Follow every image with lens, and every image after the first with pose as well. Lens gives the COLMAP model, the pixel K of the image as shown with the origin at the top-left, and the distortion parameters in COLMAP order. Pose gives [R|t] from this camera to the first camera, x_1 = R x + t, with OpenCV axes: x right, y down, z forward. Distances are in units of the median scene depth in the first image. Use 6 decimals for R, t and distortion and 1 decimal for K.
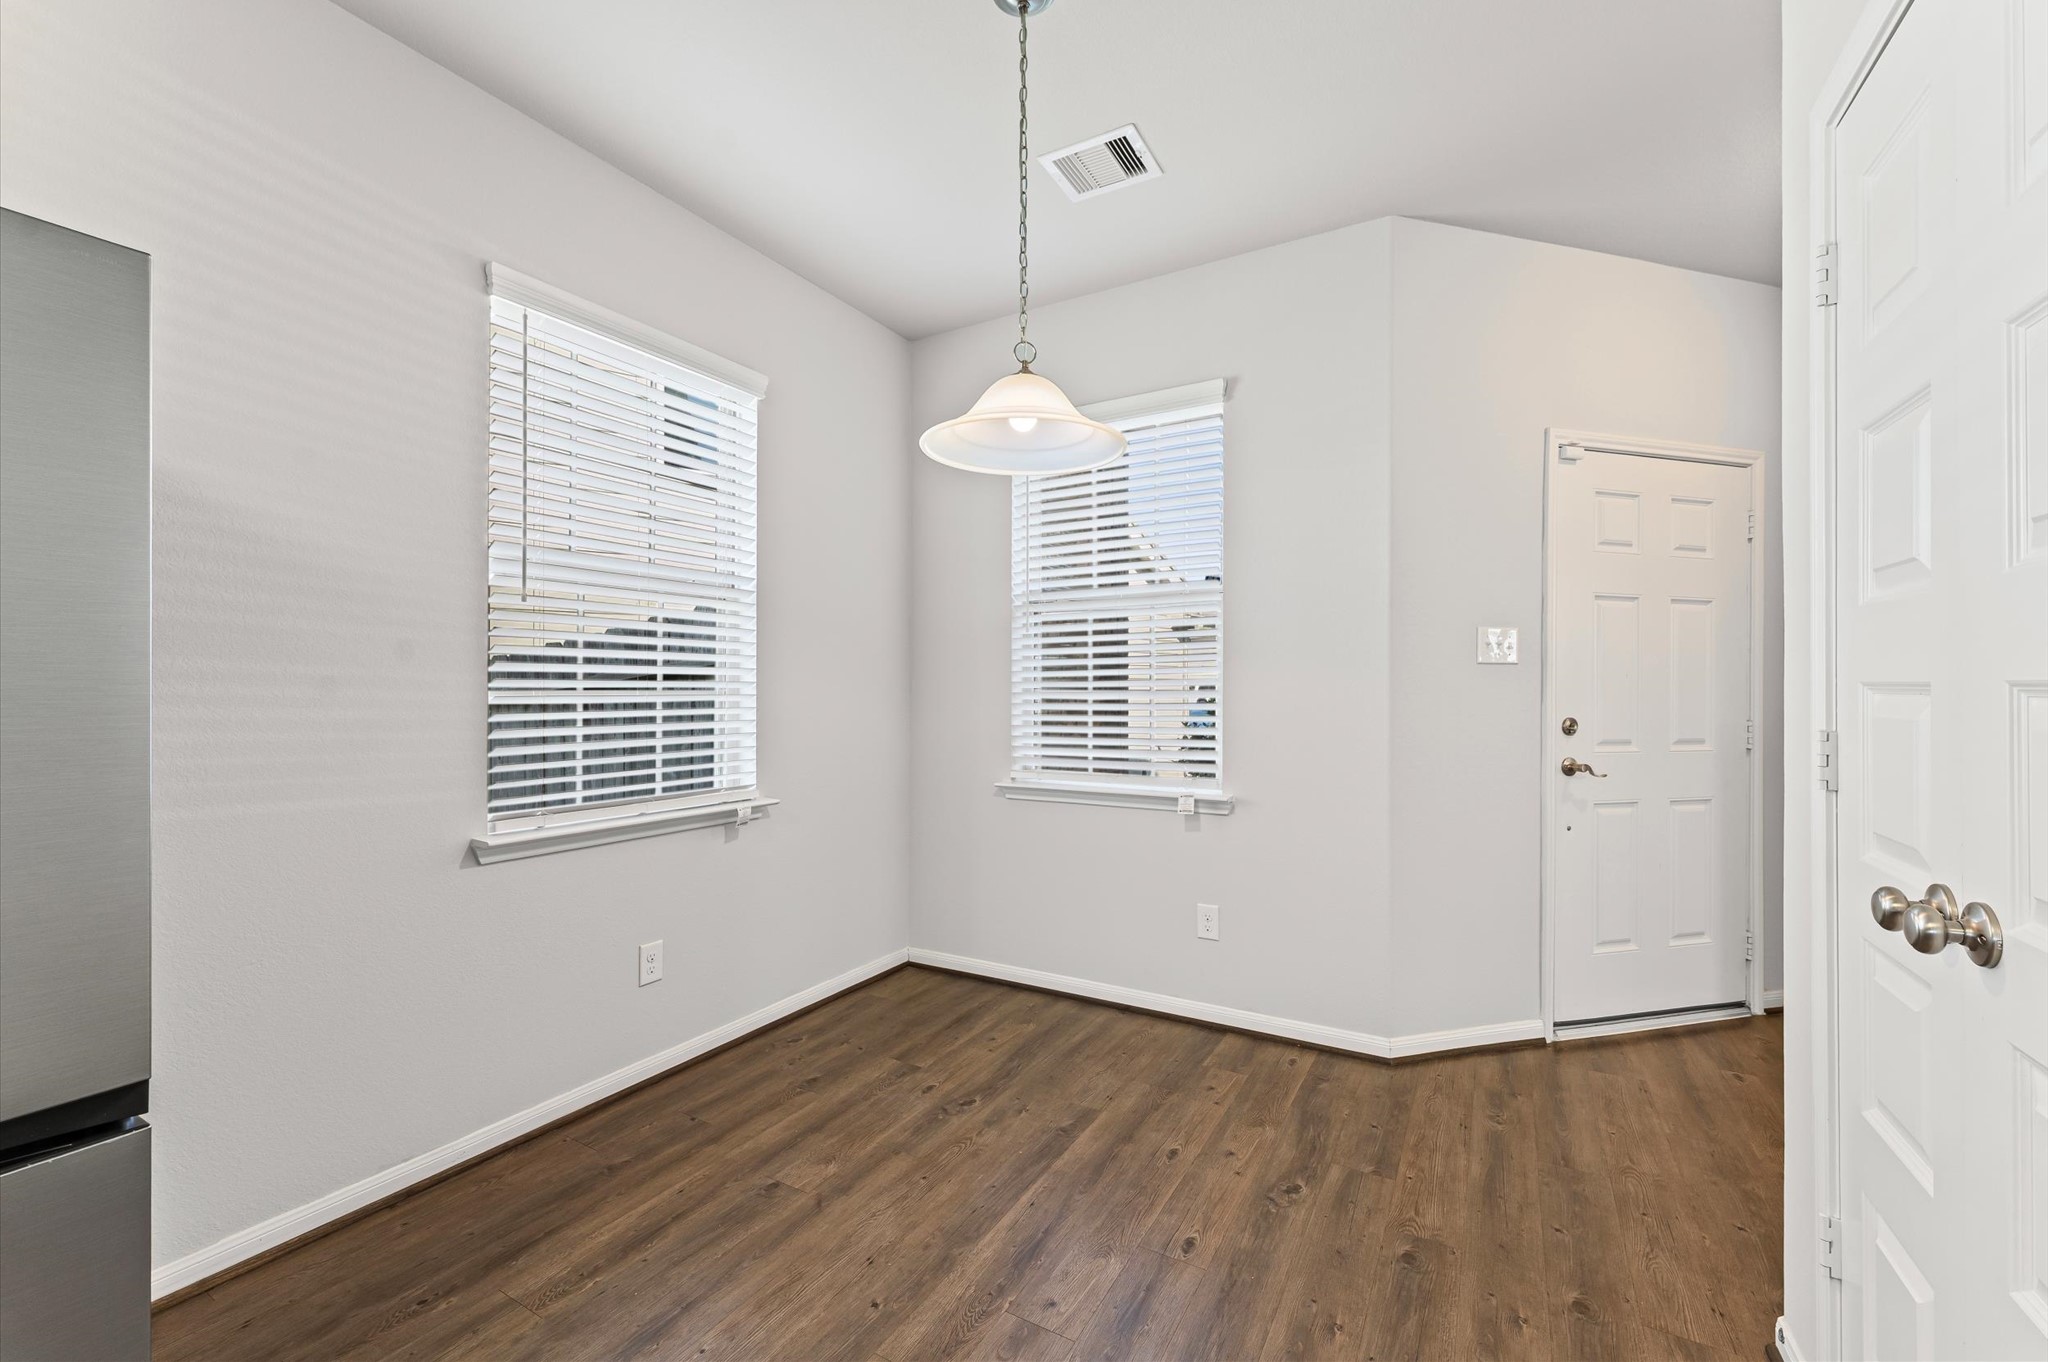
lens RADIAL K [[831.1, 0, 1021.9], [0, 831.1, 685.6], [0, 0, 1]] dist [-0.001744, -0.000902]
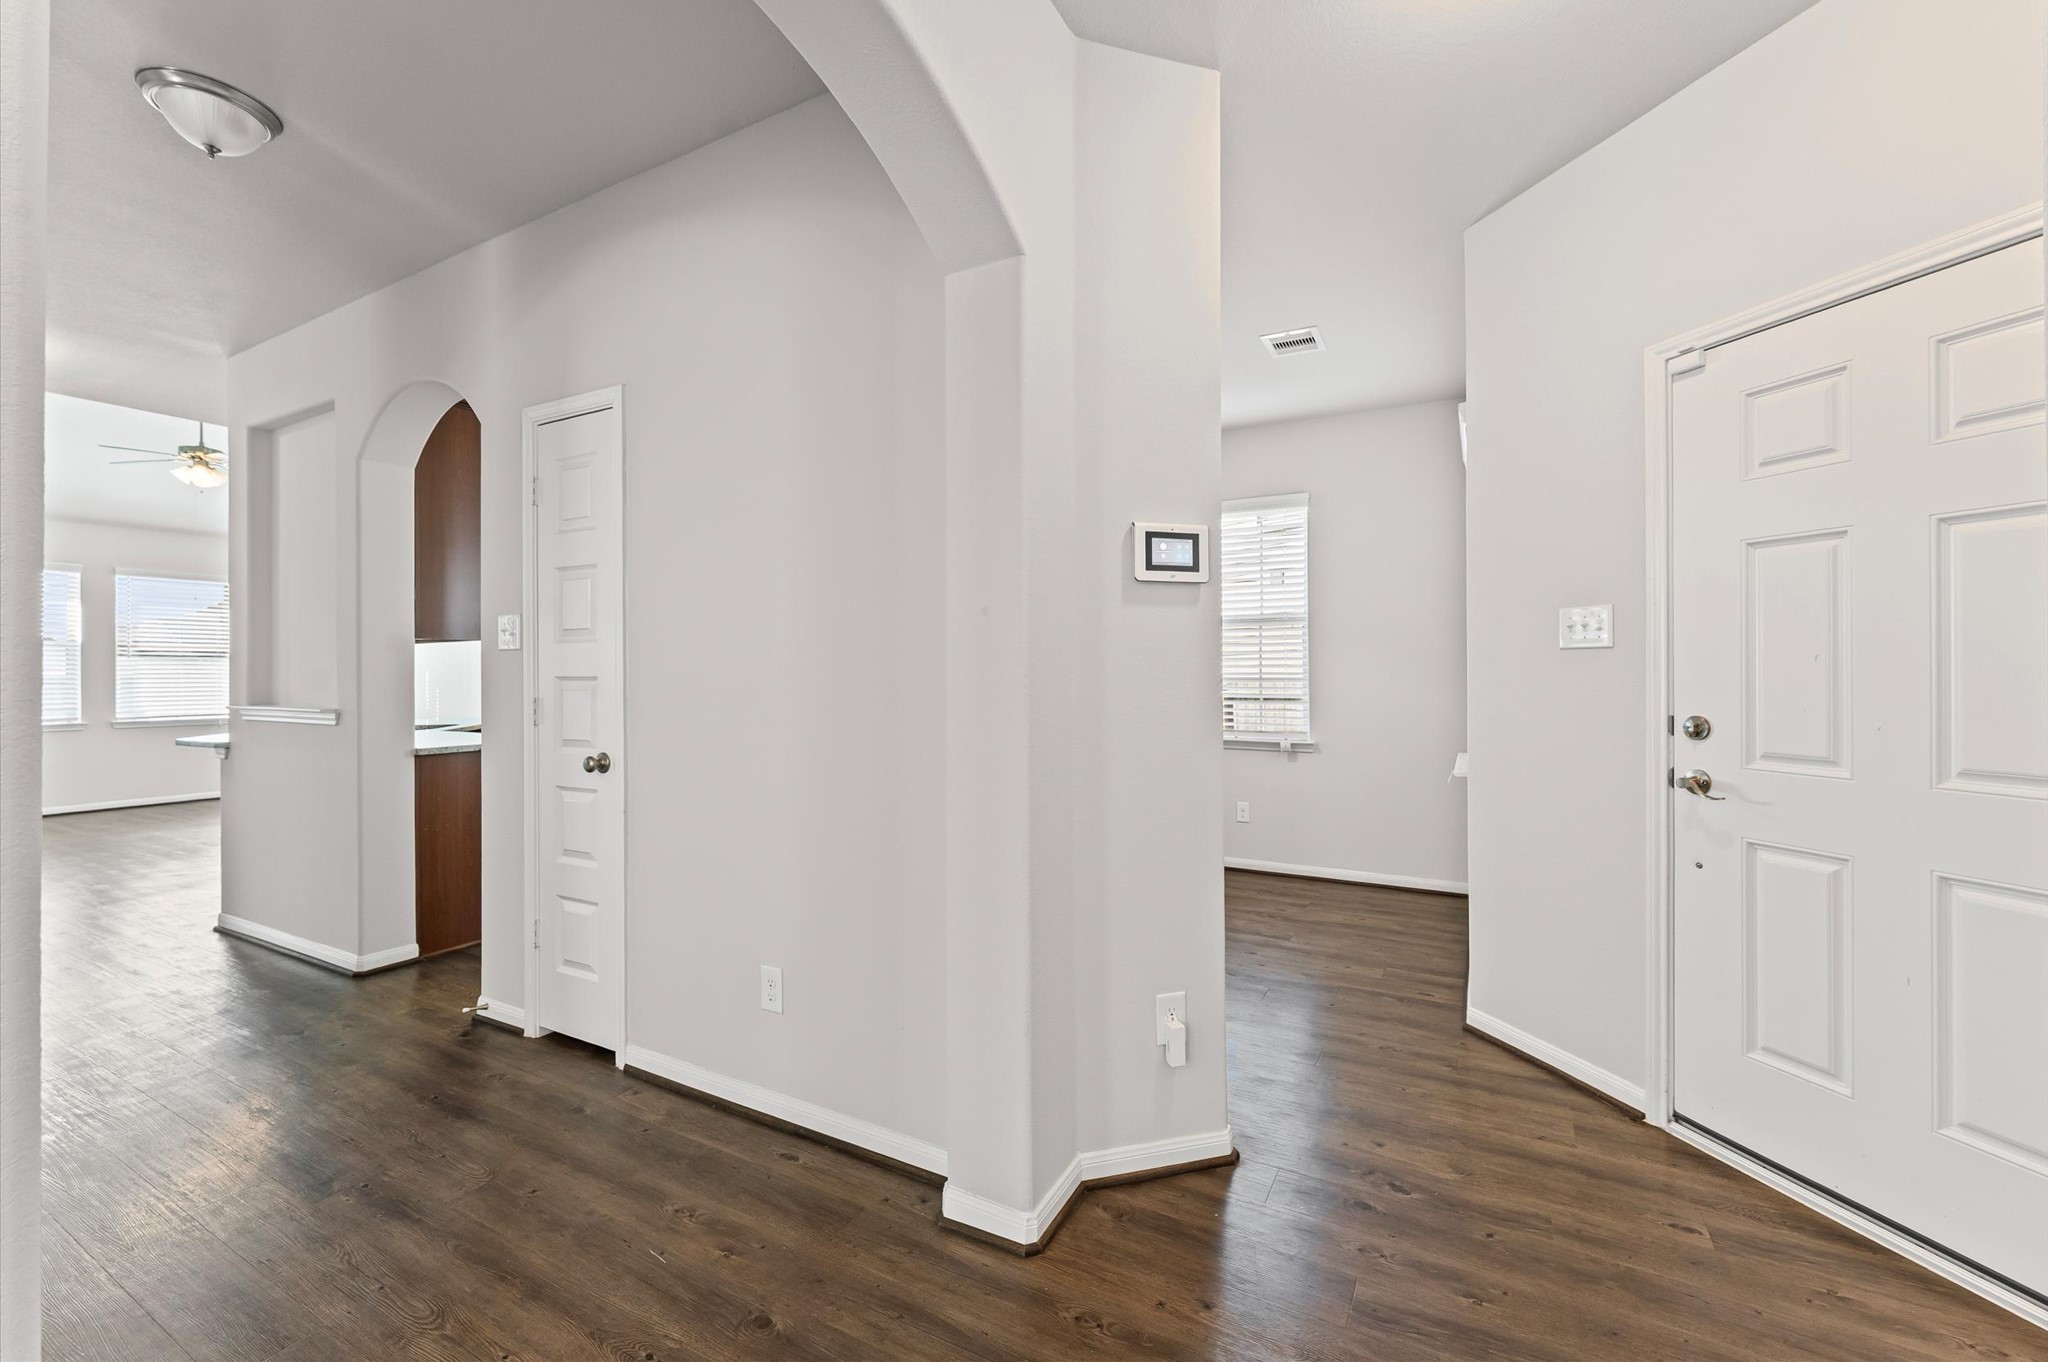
lens RADIAL K [[829.5, 0, 1022.5], [0, 829.5, 669.7], [0, 0, 1]] dist [-0.001982, -0.000313]
pose [[0.020064, -0.006878, -0.999775, 1.434242], [0.004646, 0.999966, -0.006786, -0.000401], [0.999788, -0.004509, 0.020095, 0.393338]]
